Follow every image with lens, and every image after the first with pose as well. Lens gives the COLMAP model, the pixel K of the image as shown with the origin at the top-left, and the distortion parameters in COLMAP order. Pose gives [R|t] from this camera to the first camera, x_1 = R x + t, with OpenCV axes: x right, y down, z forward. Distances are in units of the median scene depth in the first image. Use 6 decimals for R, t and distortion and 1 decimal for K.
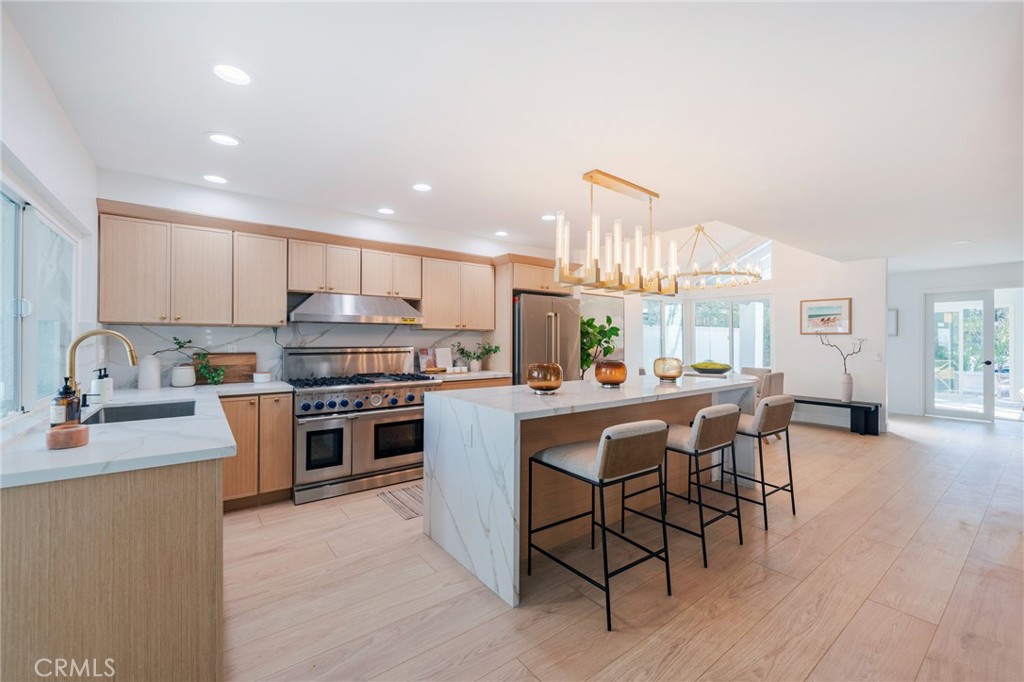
lens RADIAL K [[413.0, 0, 513.2], [0, 413.0, 340.0], [0, 0, 1]] dist [-0.000815, -0.001615]
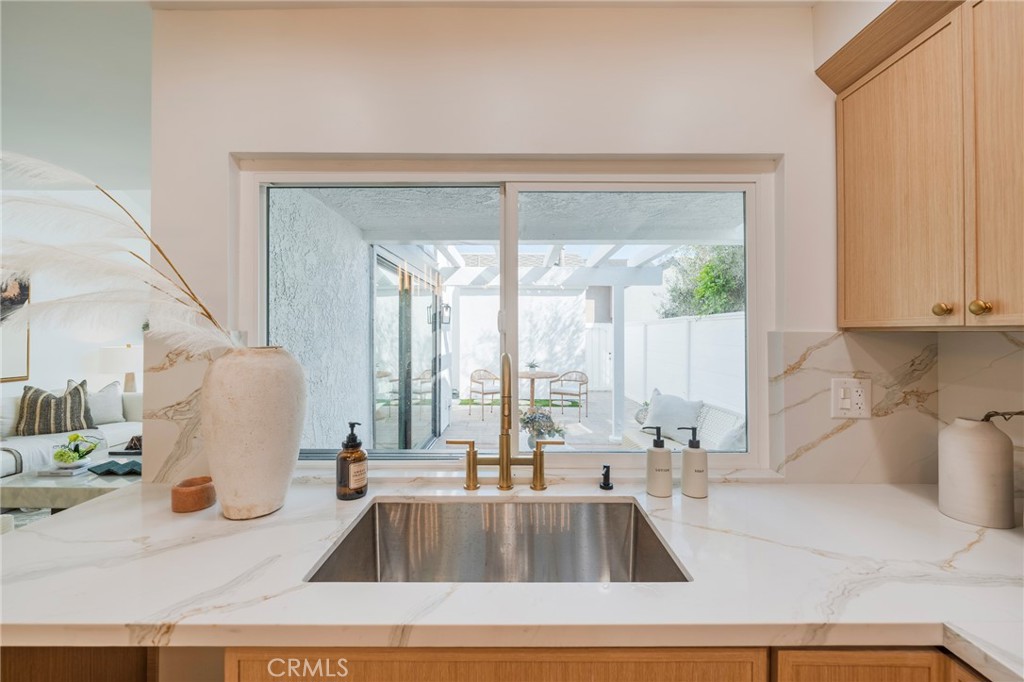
lens RADIAL K [[413.0, 0, 518.5], [0, 413.0, 334.5], [0, 0, 1]] dist [-0.000815, -0.001615]
pose [[-0.598949, -0.001350, -0.800786, -0.269551], [-0.002431, 0.999997, 0.000132, -0.023858], [0.800784, 0.002026, -0.598950, 0.640862]]
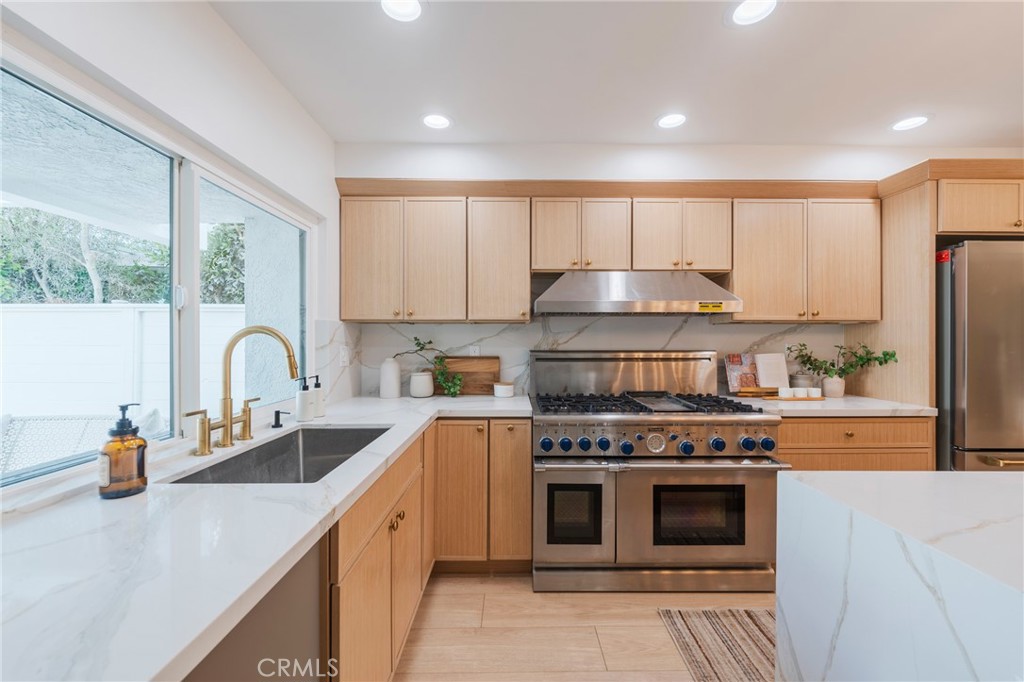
lens RADIAL K [[413.0, 0, 515.9], [0, 413.0, 340.5], [0, 0, 1]] dist [-0.000815, -0.001615]
pose [[0.801609, -0.001186, -0.597847, -0.114065], [0.001310, 0.999999, -0.000227, 0.000484], [0.597847, -0.000602, 0.801610, 0.332985]]
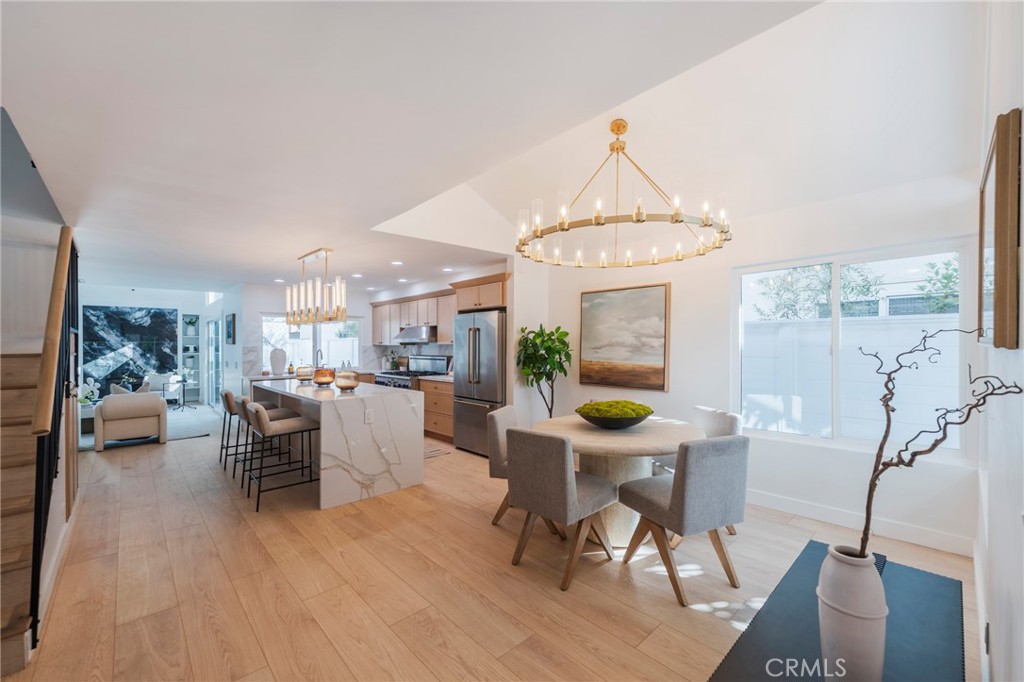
lens RADIAL K [[413.0, 0, 512.2], [0, 413.0, 345.5], [0, 0, 1]] dist [-0.000815, -0.001615]
pose [[0.103734, -0.000645, -0.994605, 1.299713], [0.007027, 0.999975, 0.000085, -0.022093], [0.994580, -0.006998, 0.103736, 1.090818]]
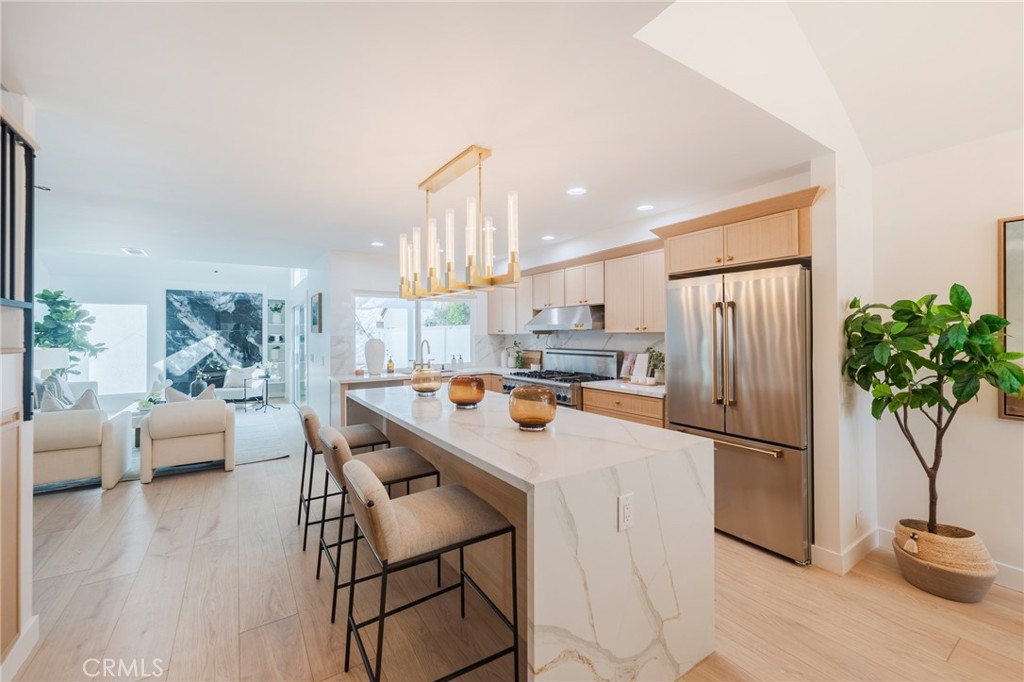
lens RADIAL K [[413.0, 0, 508.6], [0, 413.0, 332.4], [0, 0, 1]] dist [-0.000815, -0.001615]
pose [[-0.063572, -0.007140, -0.997952, 0.766848], [0.006621, 0.999949, -0.007576, -0.022898], [0.997955, -0.007089, -0.063521, 0.810647]]
